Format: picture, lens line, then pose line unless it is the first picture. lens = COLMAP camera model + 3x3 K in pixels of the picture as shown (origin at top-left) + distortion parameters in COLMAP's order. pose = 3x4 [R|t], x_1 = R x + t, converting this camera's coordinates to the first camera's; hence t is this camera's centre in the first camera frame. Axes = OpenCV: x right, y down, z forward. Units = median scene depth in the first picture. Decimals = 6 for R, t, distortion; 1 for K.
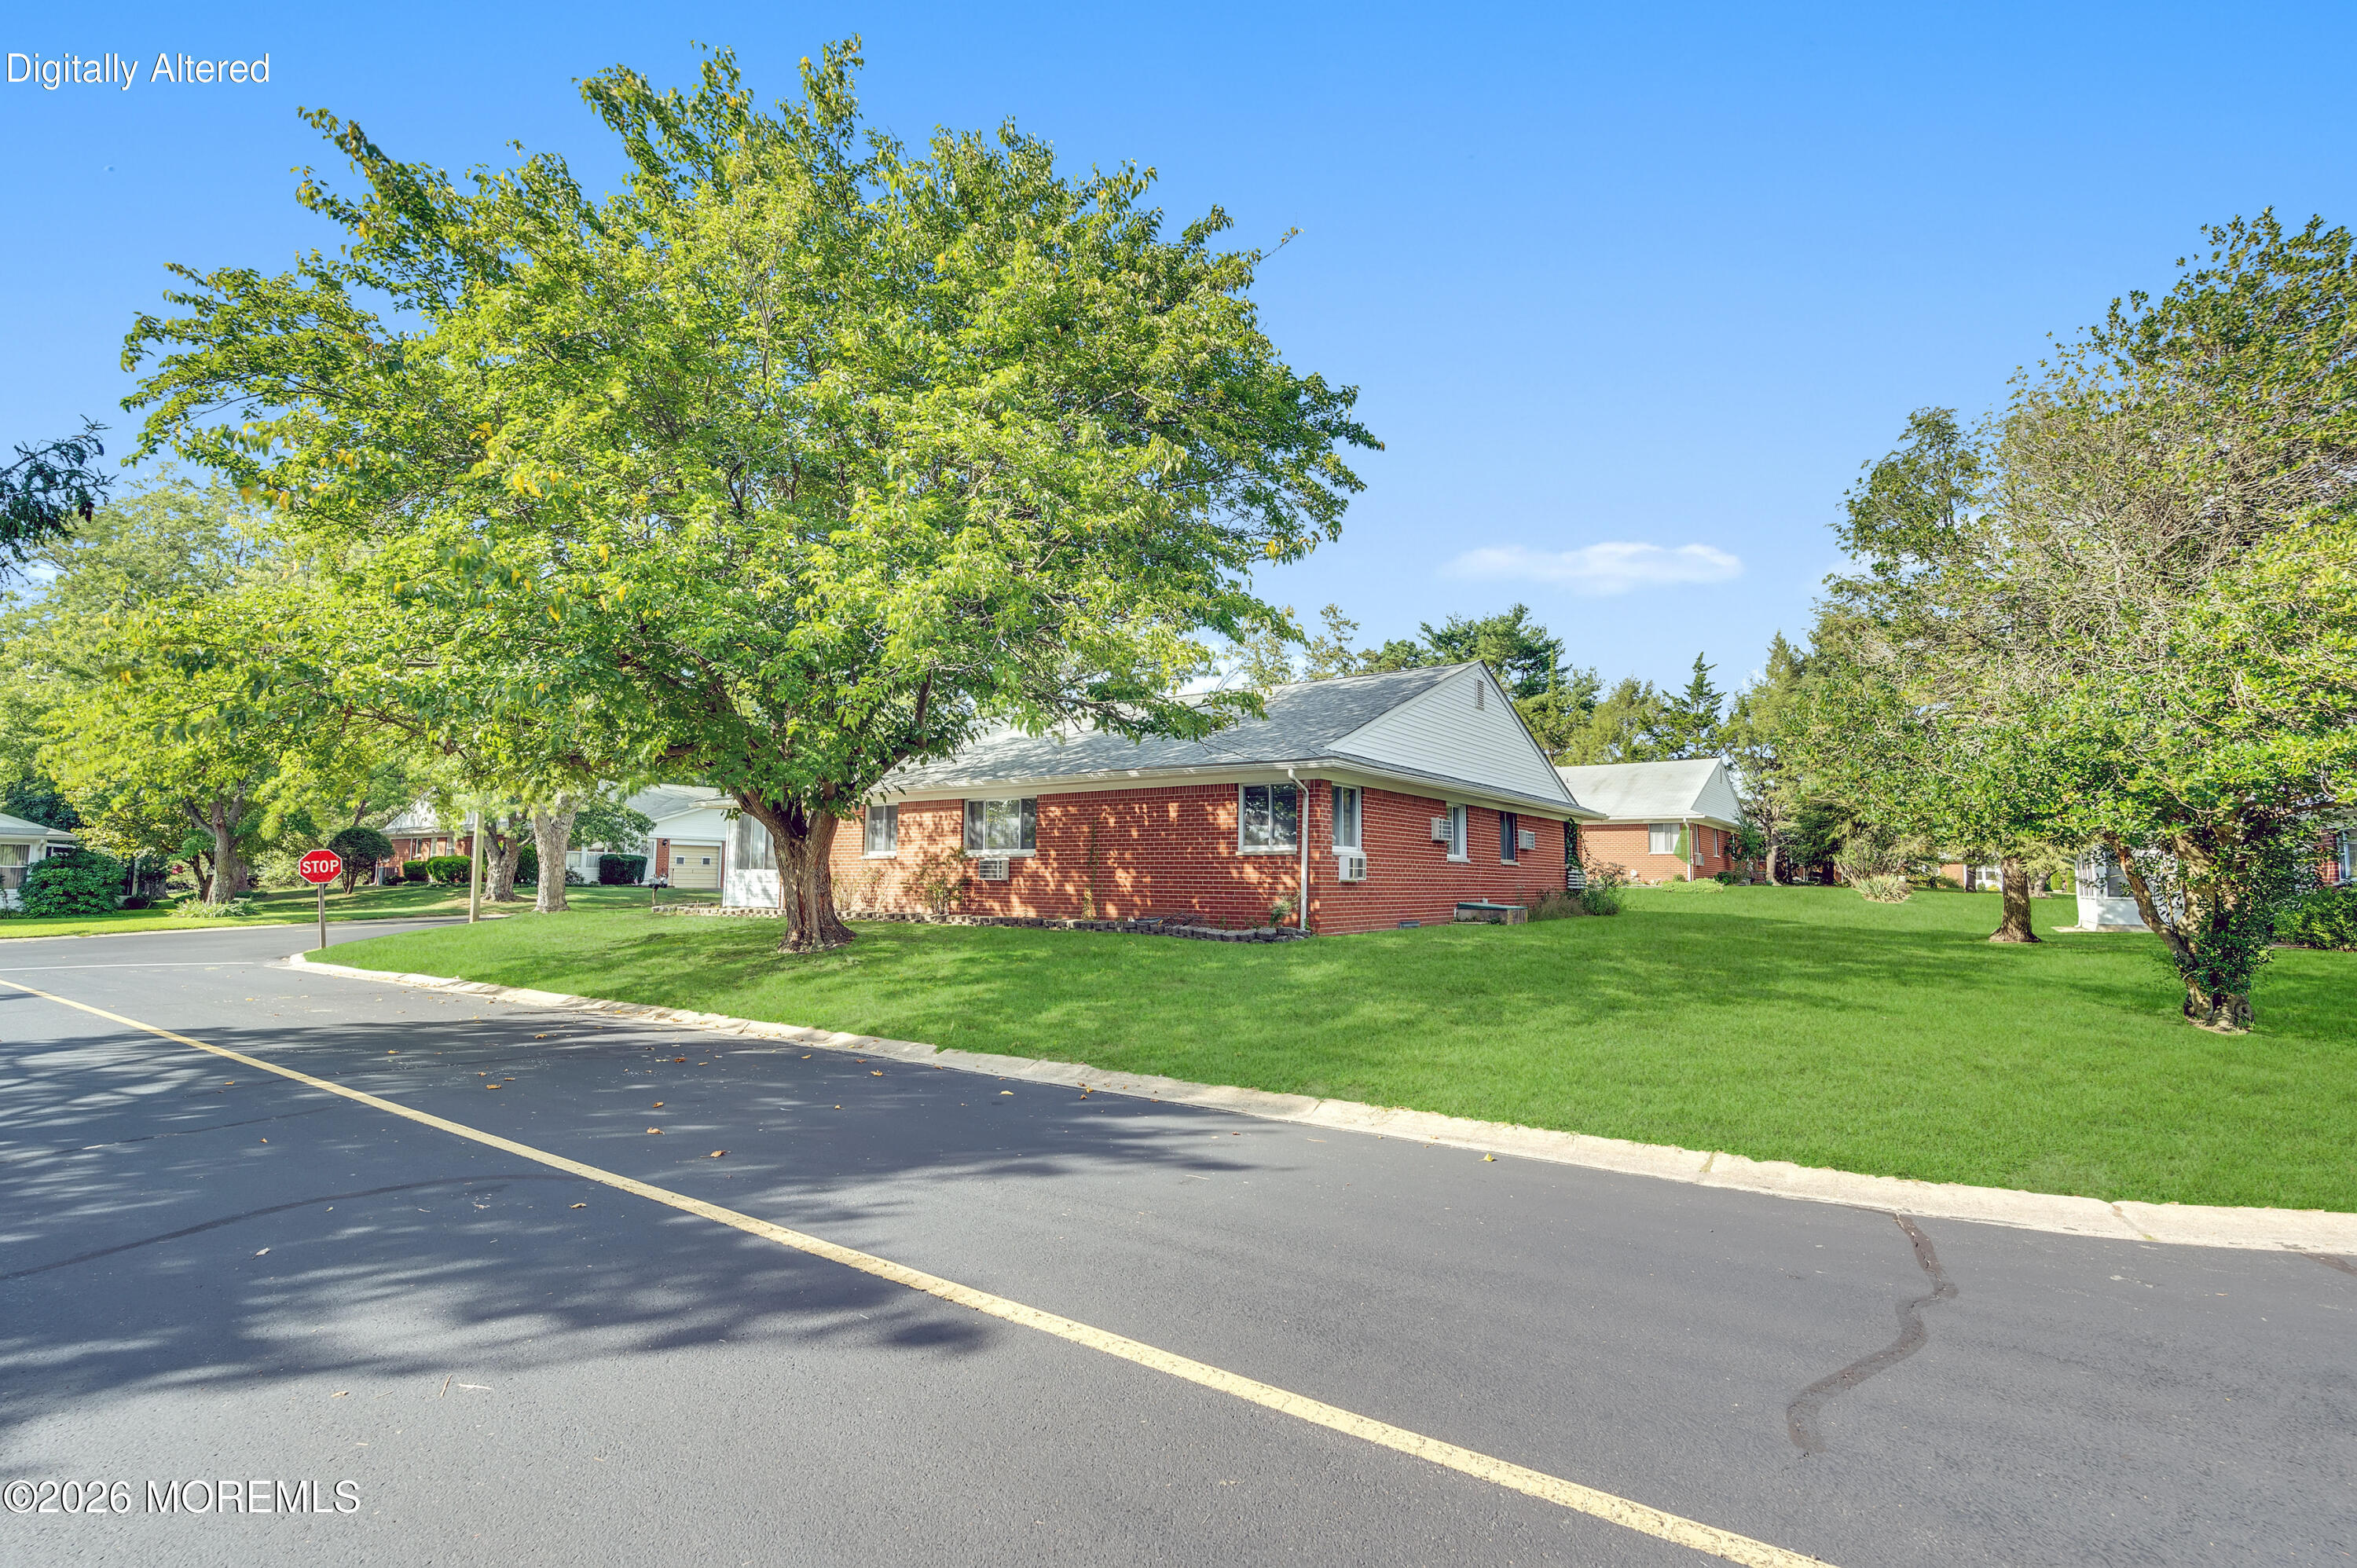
lens RADIAL K [[1765.6, 0, 1178.5], [0, 1765.6, 784.0], [0, 0, 1]] dist [-0.001462, -0.001814]
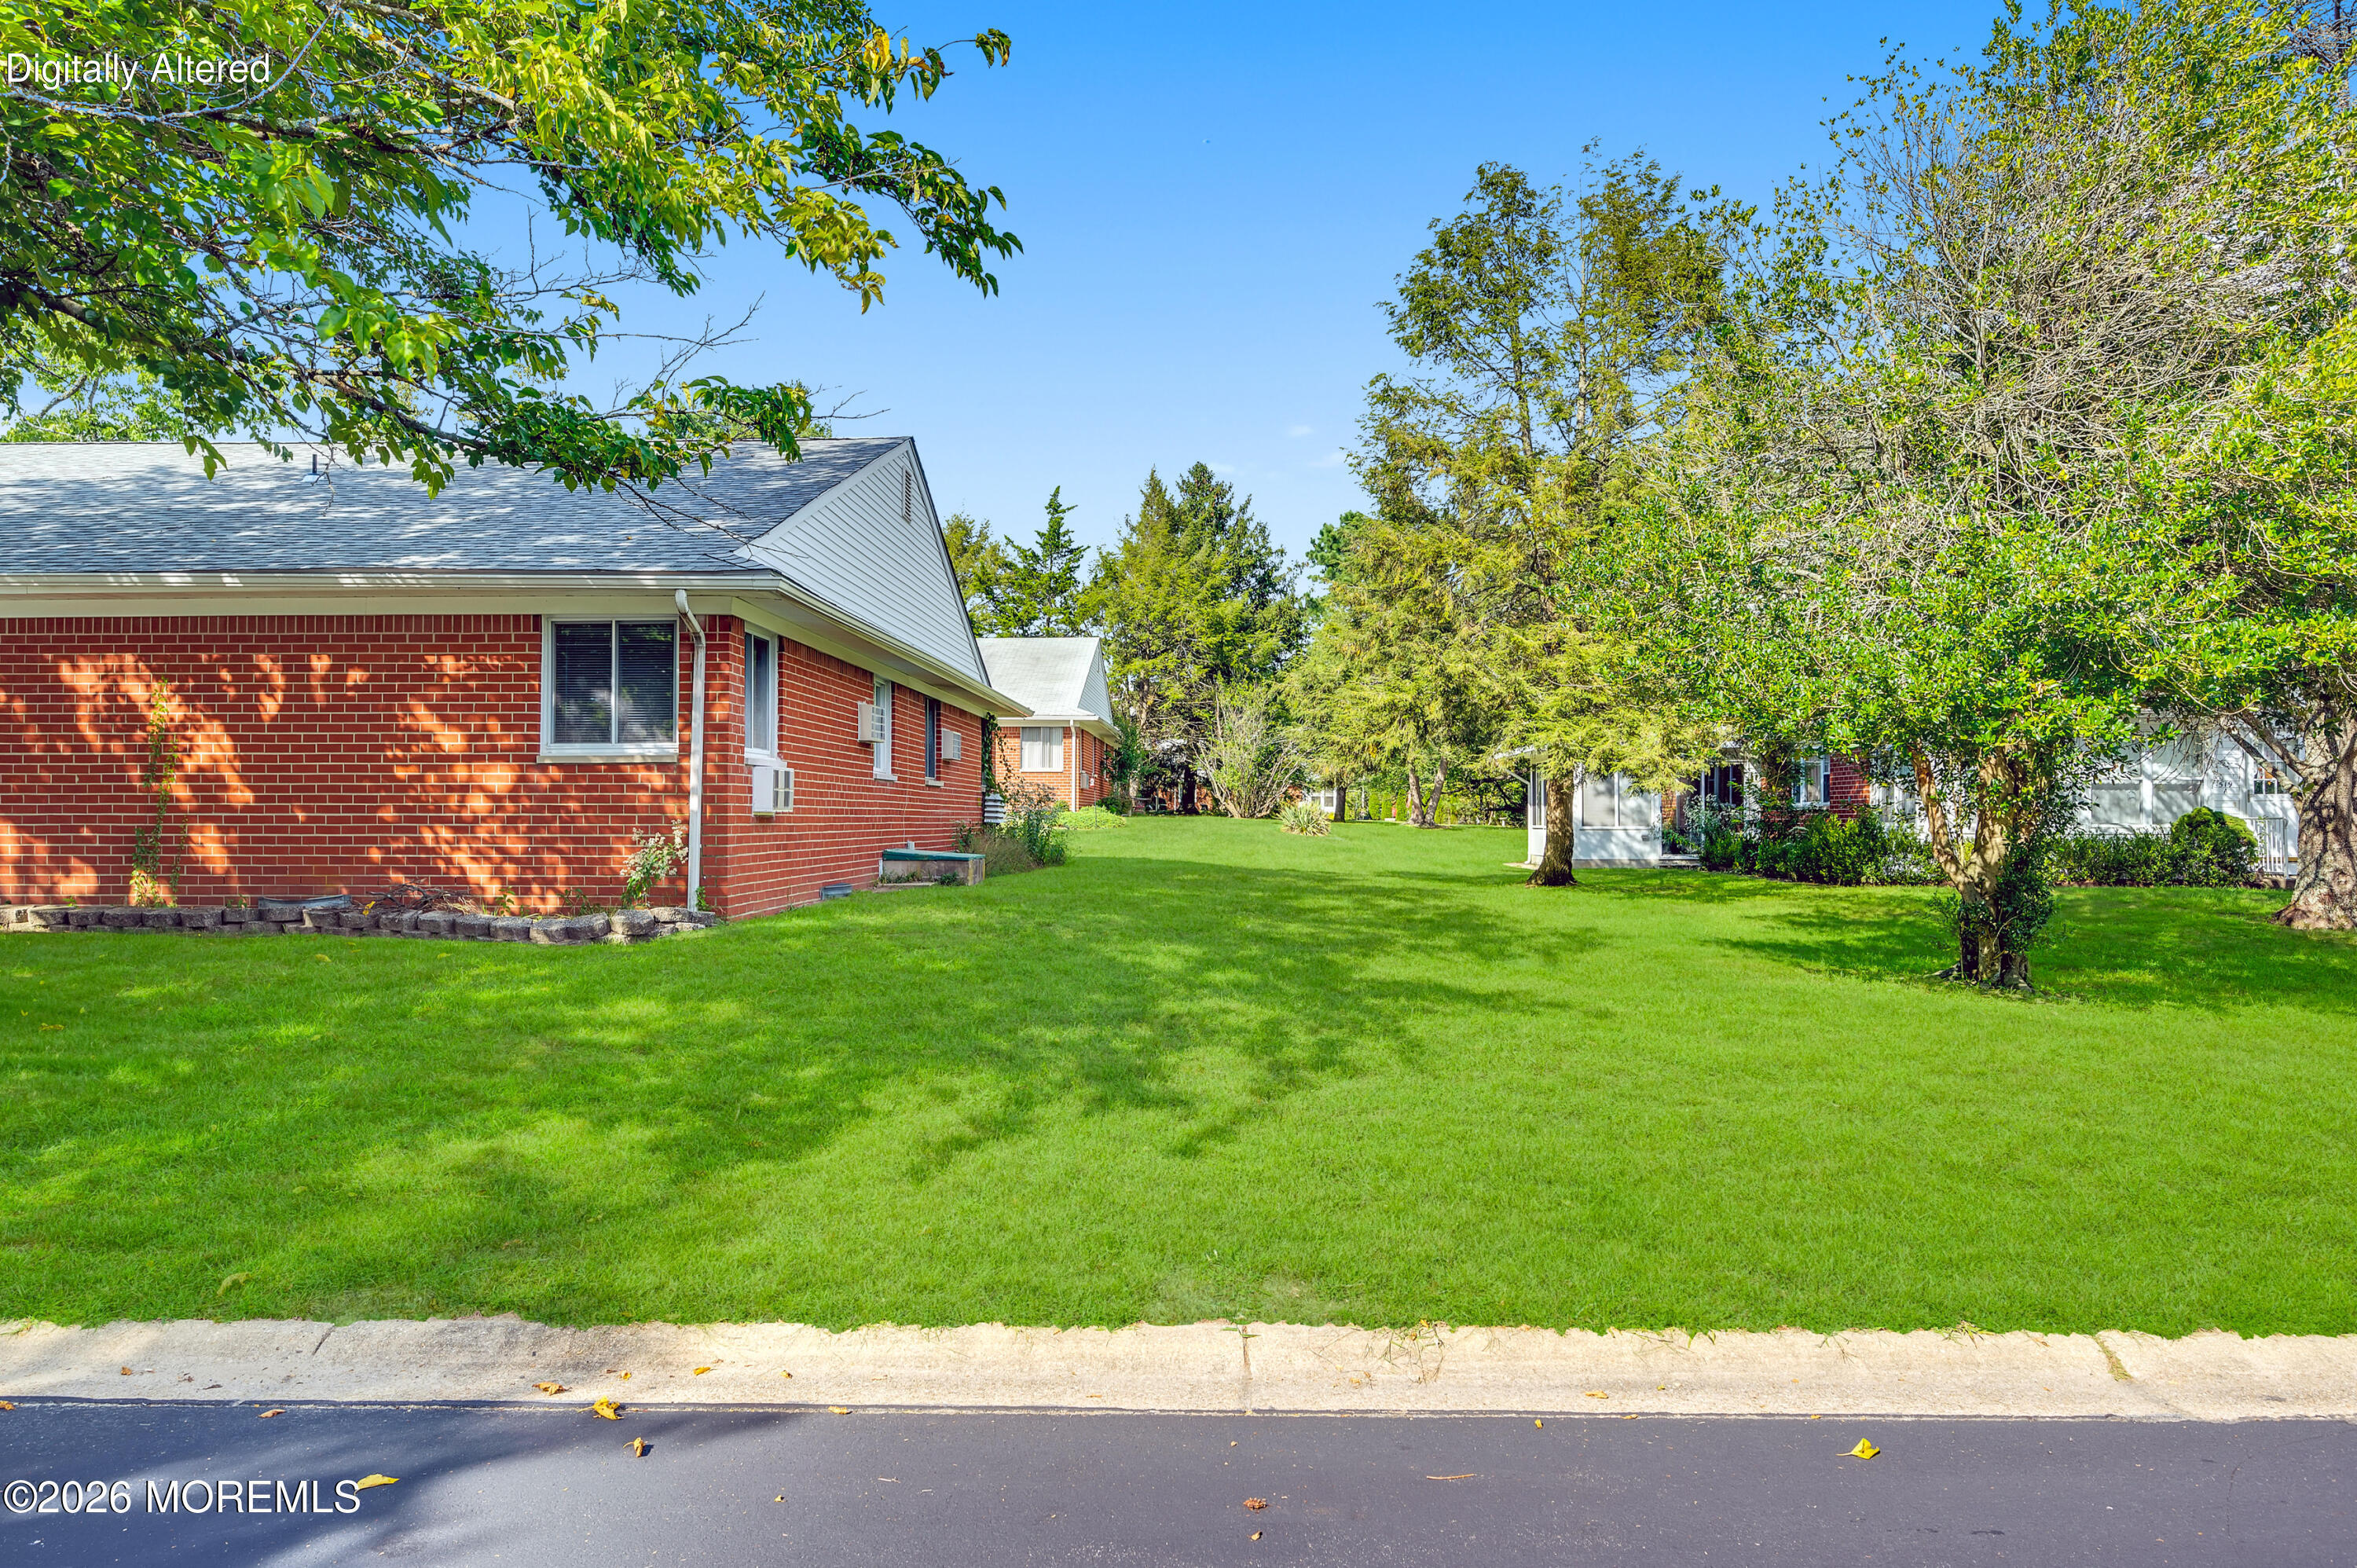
lens RADIAL K [[1765.6, 0, 1178.5], [0, 1765.6, 784.0], [0, 0, 1]] dist [-0.001462, -0.001814]
pose [[0.756908, 0.004013, 0.653509, -0.147679], [-0.028704, 0.999220, 0.027110, 0.027355], [-0.652890, -0.039278, 0.756433, 0.501771]]
